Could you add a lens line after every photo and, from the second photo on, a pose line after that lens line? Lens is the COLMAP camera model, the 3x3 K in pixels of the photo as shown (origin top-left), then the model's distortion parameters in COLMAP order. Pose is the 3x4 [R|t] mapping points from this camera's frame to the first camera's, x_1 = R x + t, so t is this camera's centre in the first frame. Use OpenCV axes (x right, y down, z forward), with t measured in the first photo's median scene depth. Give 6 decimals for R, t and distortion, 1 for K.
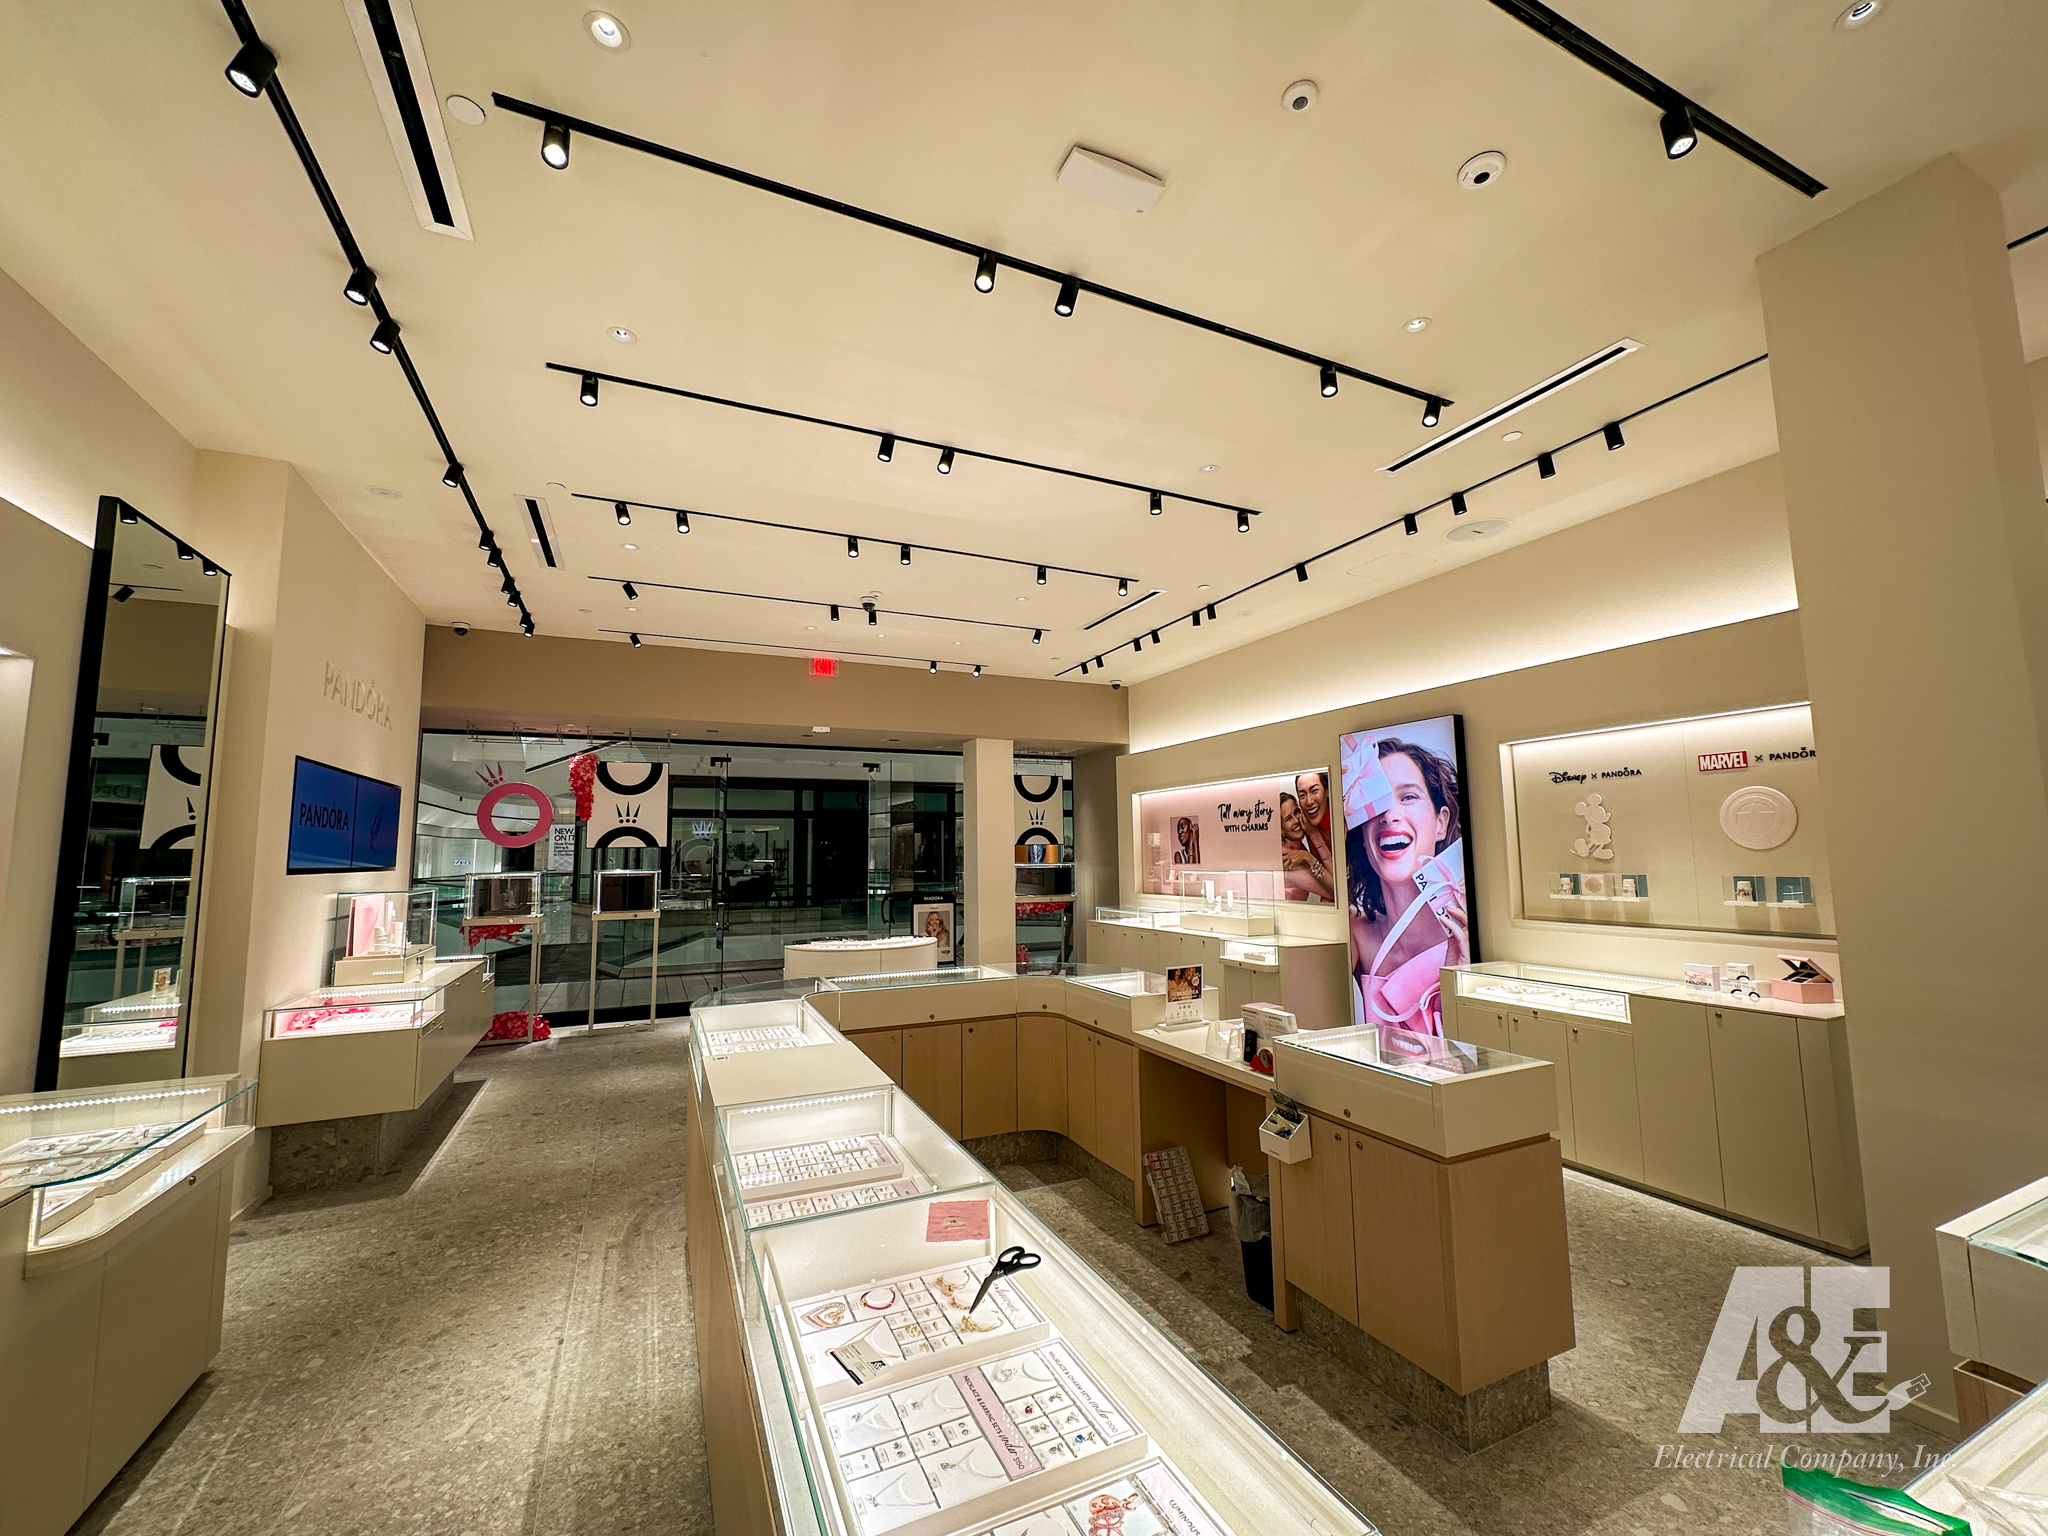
lens RADIAL K [[814.6, 0, 1023.3], [0, 814.6, 771.5], [0, 0, 1]] dist [-0.006253, 0.001985]
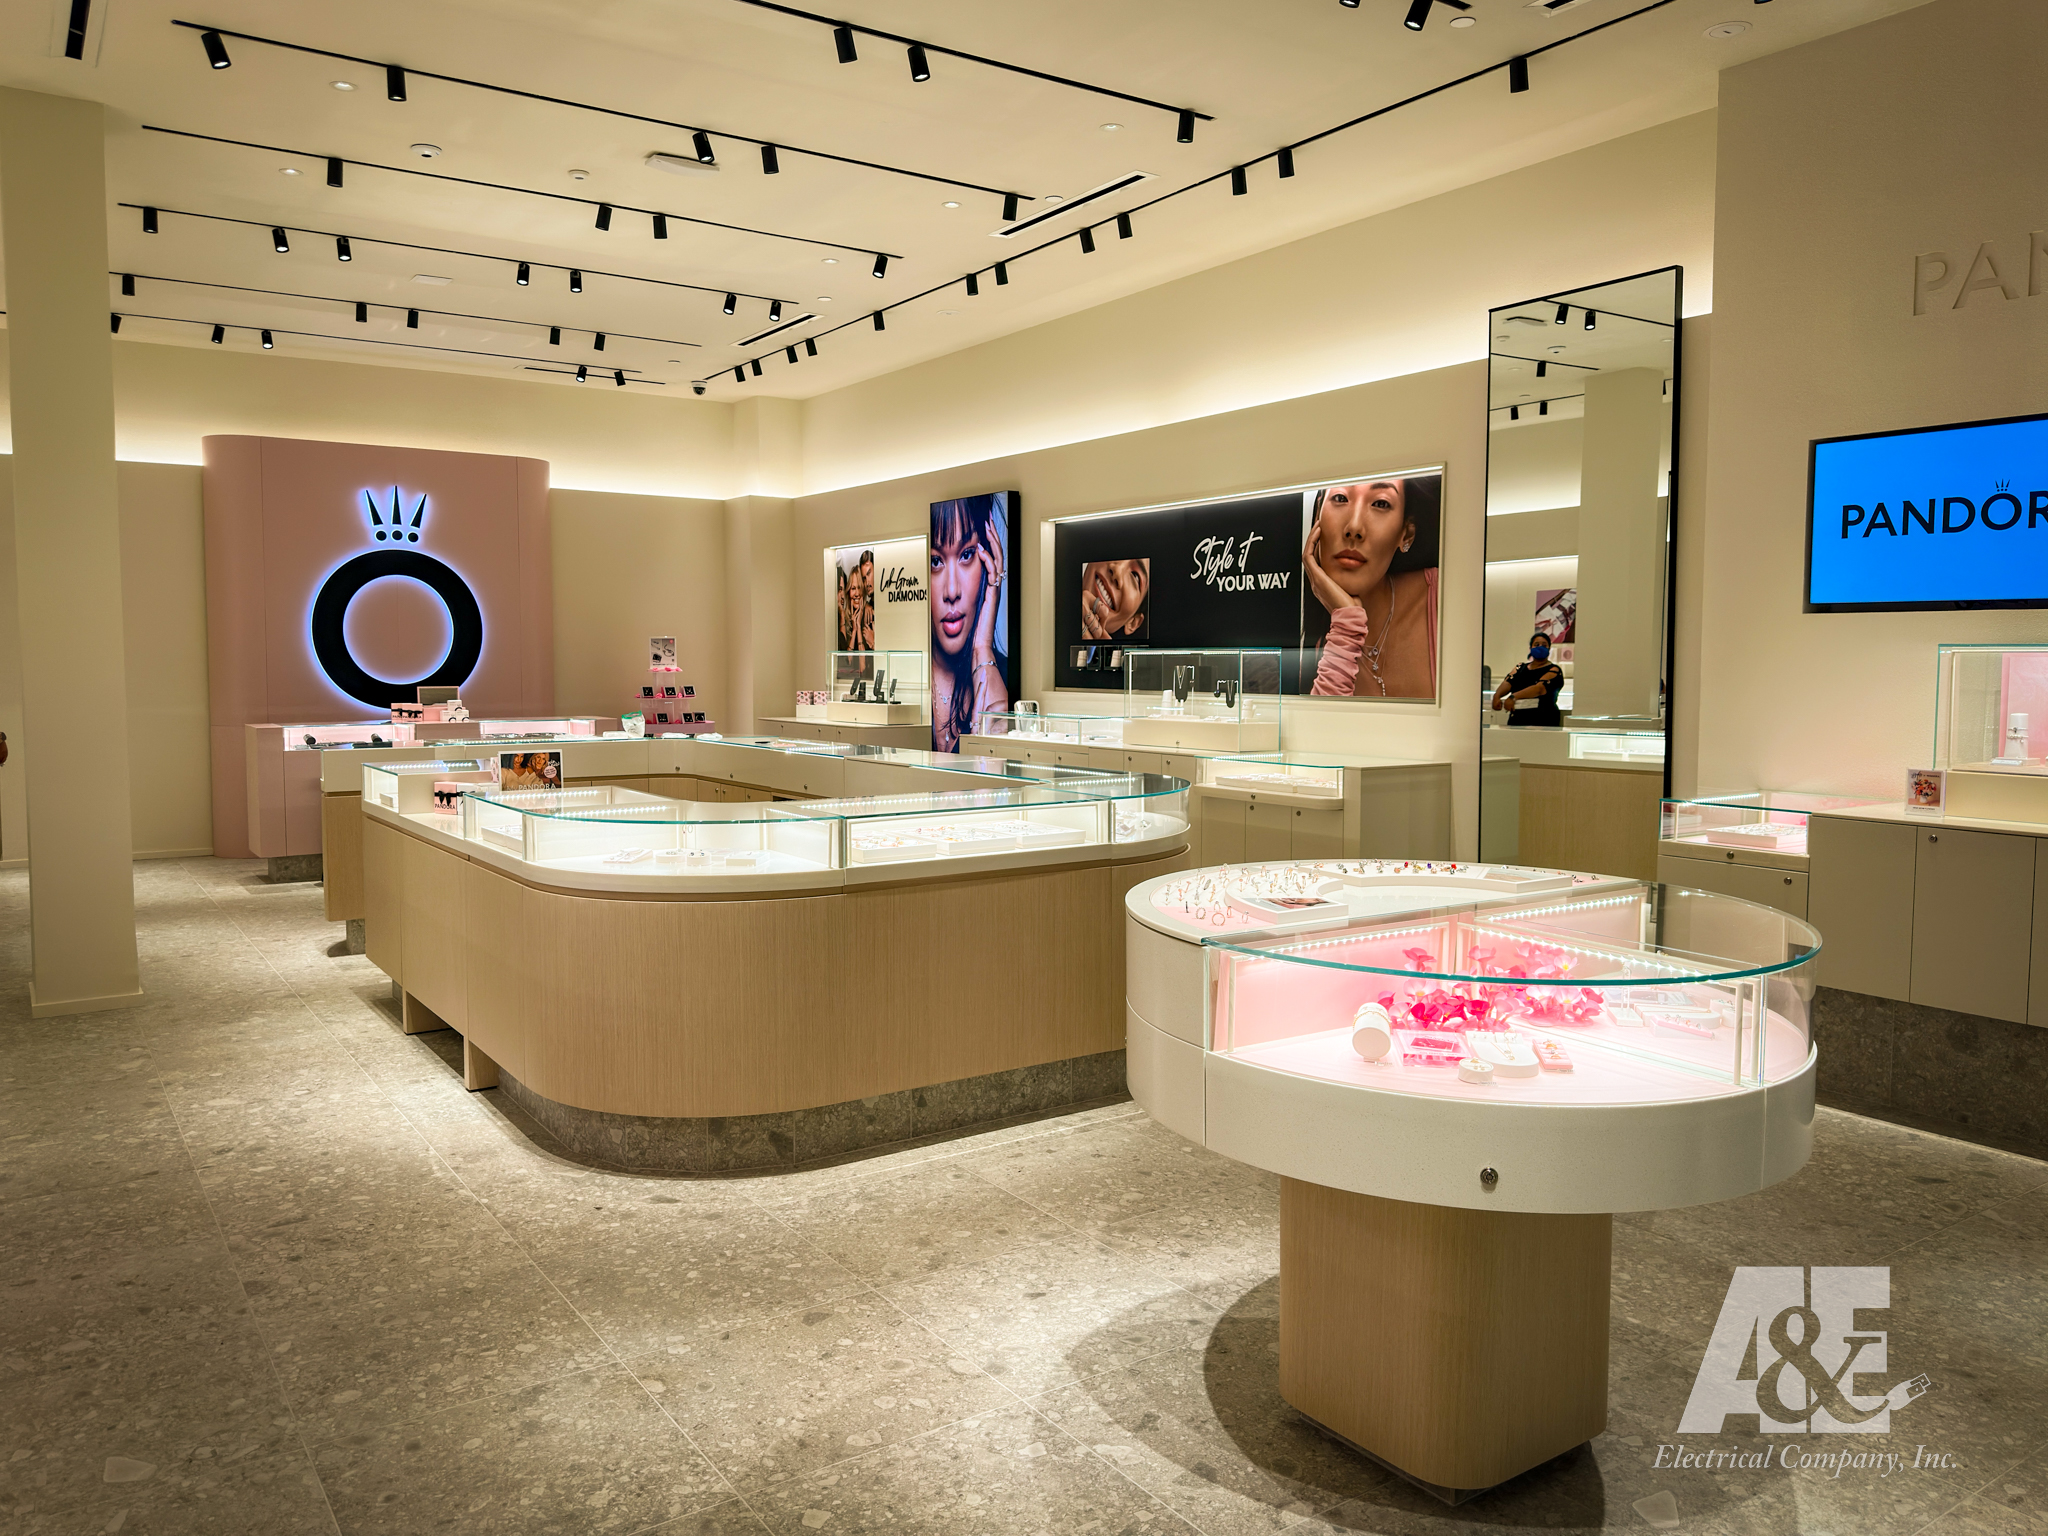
lens RADIAL K [[1457.3, 0, 1002.9], [0, 1457.3, 764.3], [0, 0, 1]] dist [0.085391, -0.109775]
pose [[-0.986966, 0.025092, -0.158963, -0.007172], [0.029286, 0.999281, -0.024092, 0.207875], [0.158245, -0.028433, -0.986990, 1.664932]]
